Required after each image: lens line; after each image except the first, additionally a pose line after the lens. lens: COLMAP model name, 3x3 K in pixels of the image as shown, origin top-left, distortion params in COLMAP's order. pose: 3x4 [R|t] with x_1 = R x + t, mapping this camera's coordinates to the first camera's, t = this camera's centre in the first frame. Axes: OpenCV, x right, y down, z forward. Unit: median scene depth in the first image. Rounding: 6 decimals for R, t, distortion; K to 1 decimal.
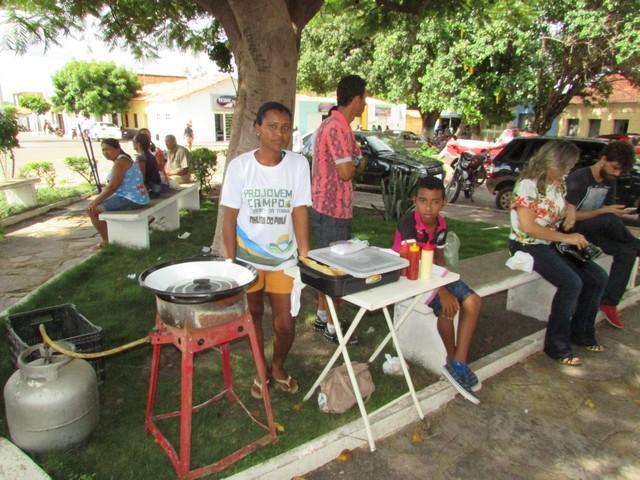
lens RADIAL K [[450.6, 0, 320.0], [0, 450.6, 240.0], [0, 0, 1]] dist [-0.028685, 0.001851]
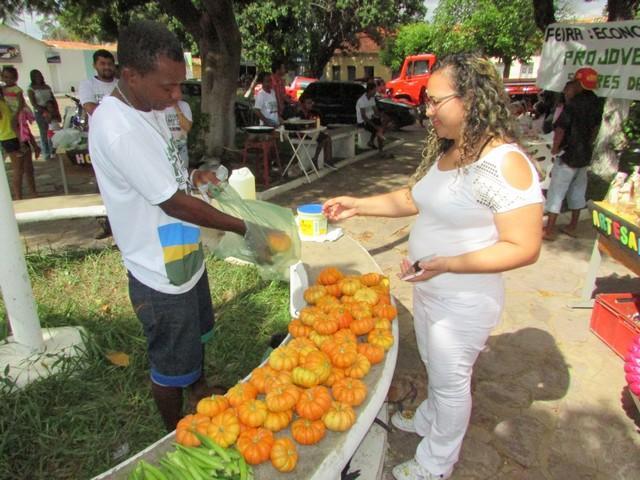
lens RADIAL K [[455.5, 0, 320.0], [0, 455.5, 240.0], [0, 0, 1]] dist [-0.020025, 0.006355]
pose [[0.888420, -0.172366, 0.425441, -0.140938], [0.127256, 0.982979, 0.132510, 0.049786], [-0.441040, -0.063585, 0.895232, -0.218889]]
